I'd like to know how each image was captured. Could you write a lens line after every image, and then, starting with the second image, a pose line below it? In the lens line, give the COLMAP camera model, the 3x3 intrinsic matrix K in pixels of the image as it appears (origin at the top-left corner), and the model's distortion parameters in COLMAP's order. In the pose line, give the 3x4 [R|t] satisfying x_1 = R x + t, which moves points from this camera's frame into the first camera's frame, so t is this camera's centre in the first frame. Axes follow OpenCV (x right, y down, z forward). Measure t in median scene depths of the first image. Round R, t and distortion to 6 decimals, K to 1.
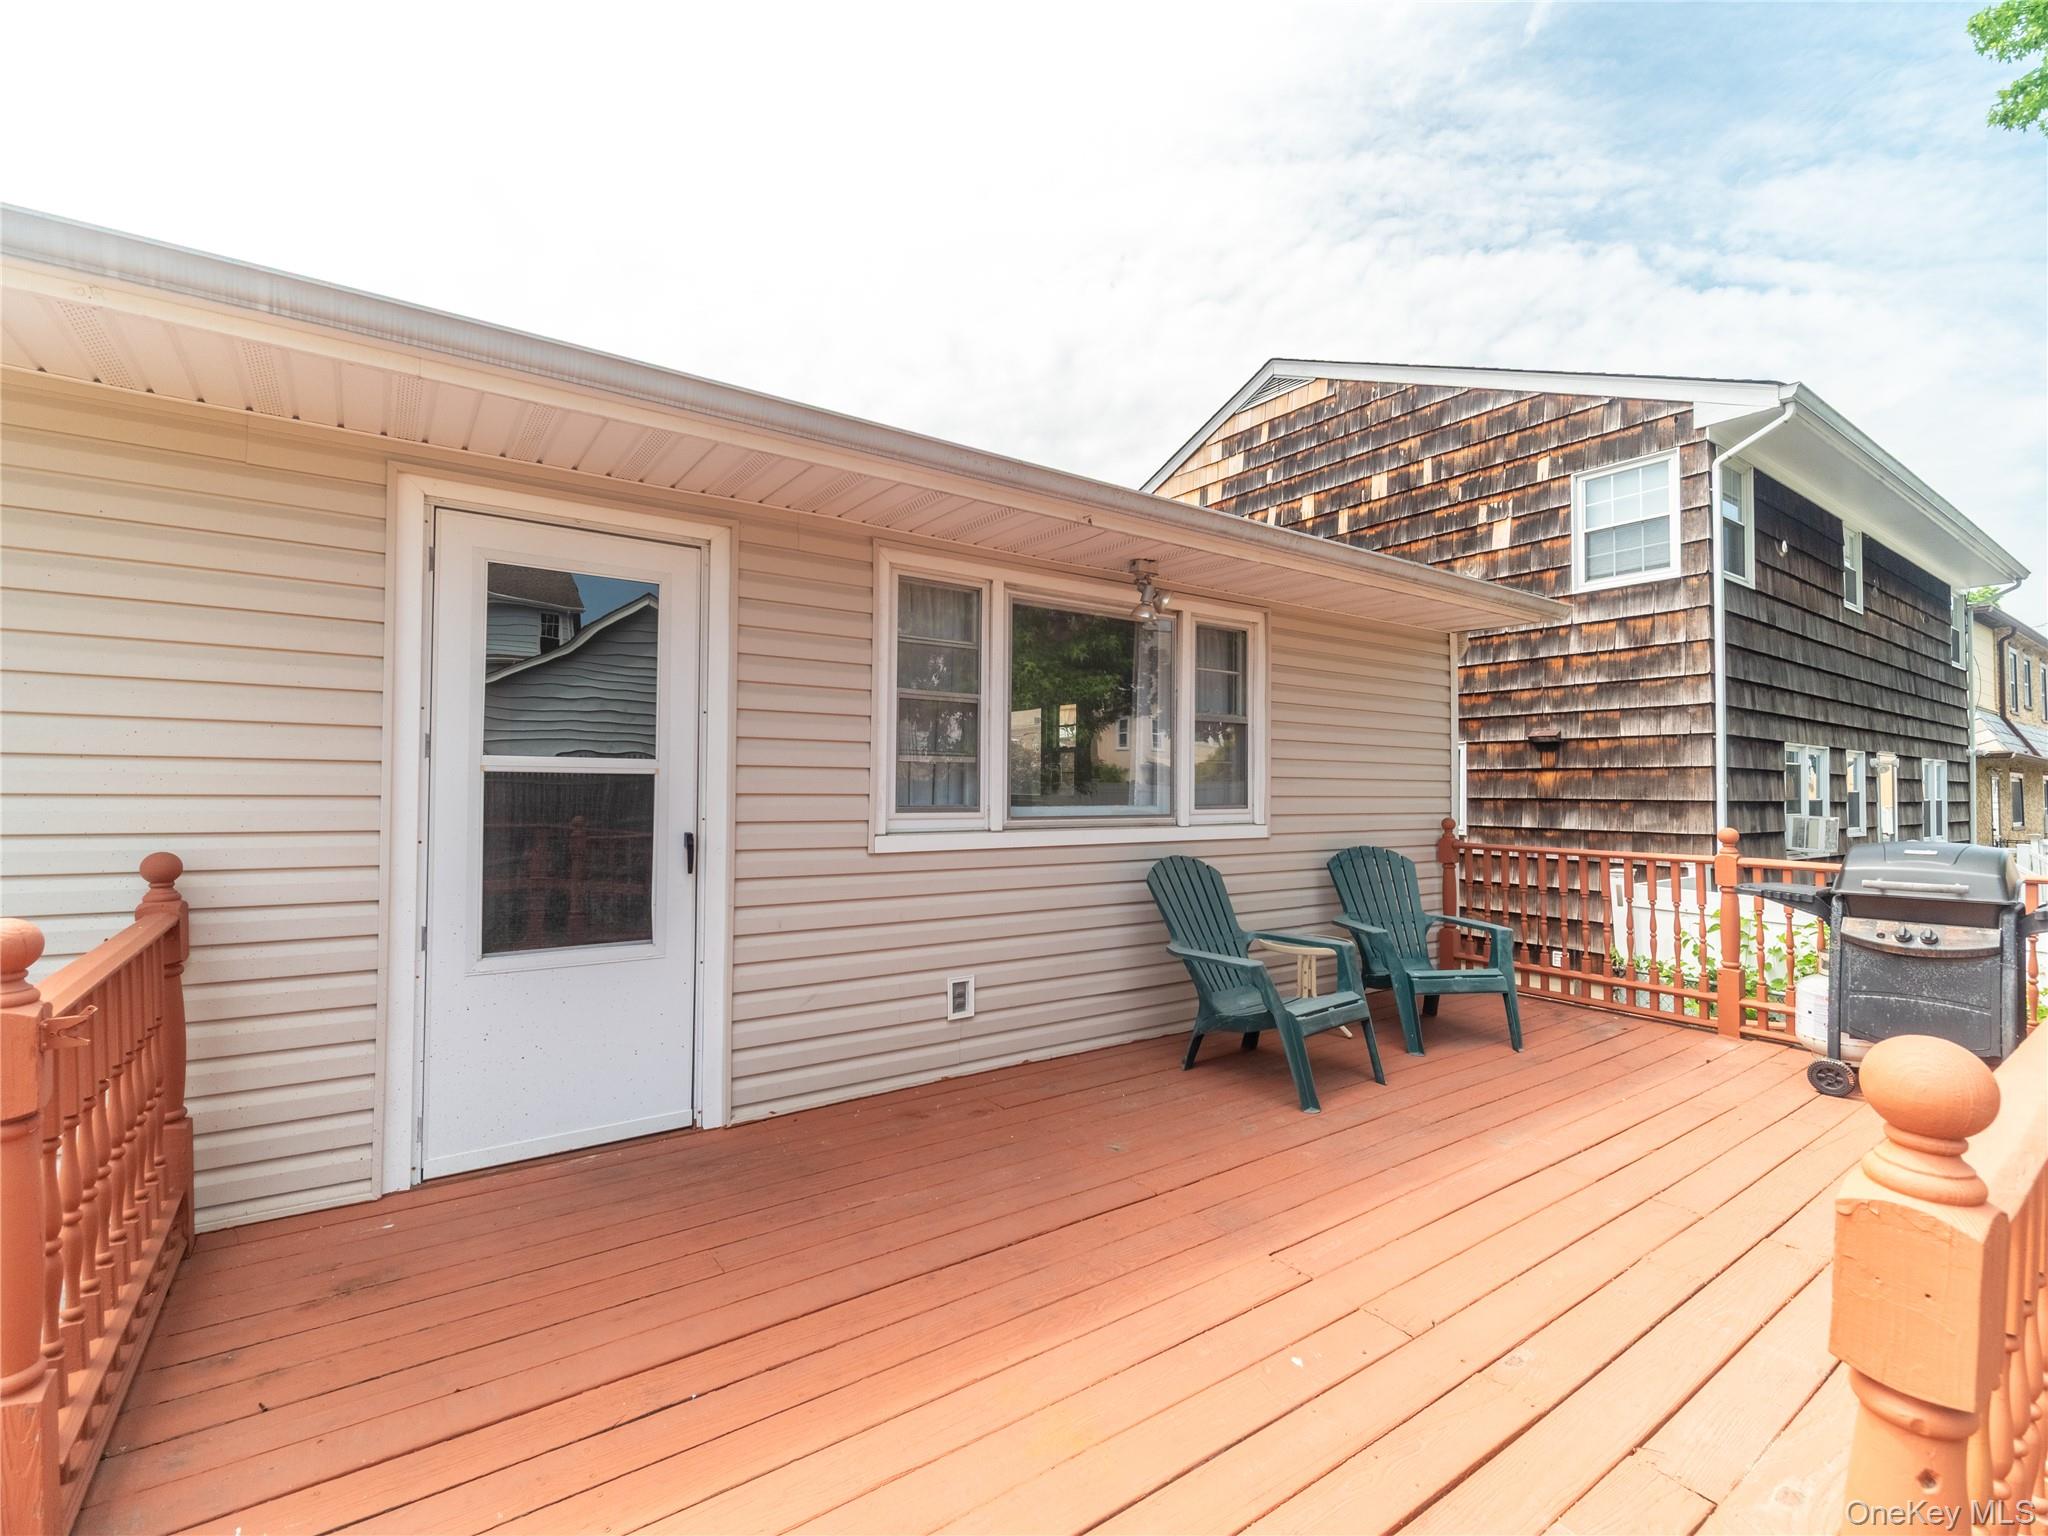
lens RADIAL K [[917.2, 0, 1019.0], [0, 917.2, 773.4], [0, 0, 1]] dist [0.002755, -0.001442]
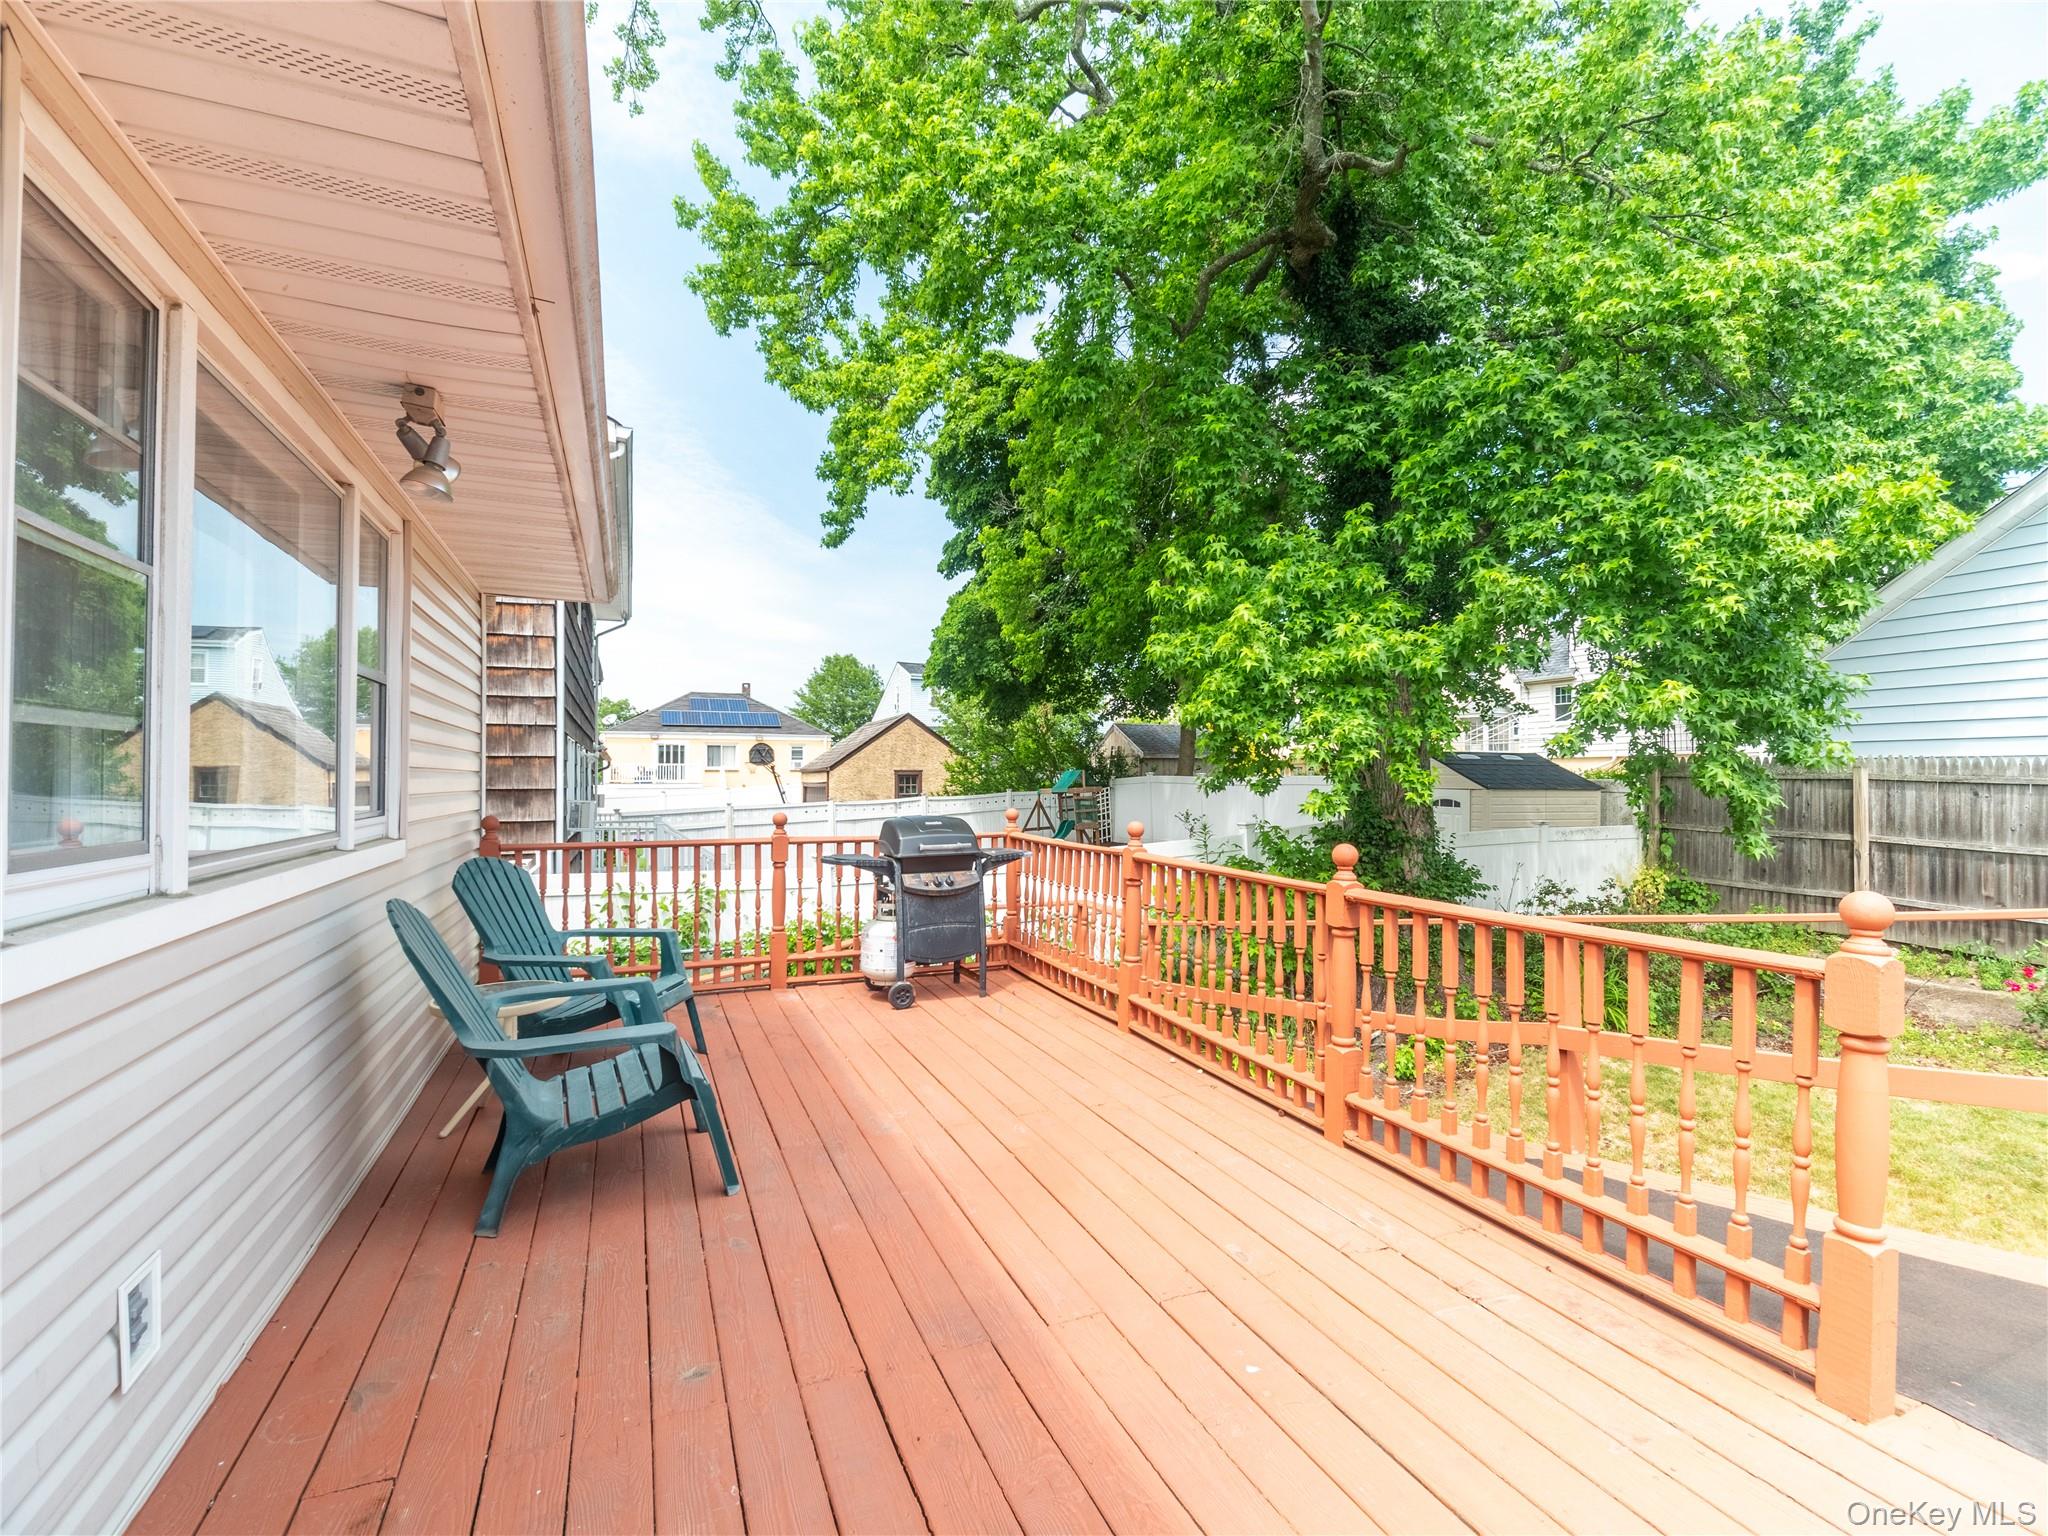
lens RADIAL K [[917.2, 0, 1019.5], [0, 917.2, 768.9], [0, 0, 1]] dist [0.002755, -0.001442]
pose [[0.220283, 0.002090, 0.975434, -0.356045], [-0.011371, 0.999935, 0.000425, 0.000045], [-0.975370, -0.011185, 0.220293, 0.518633]]
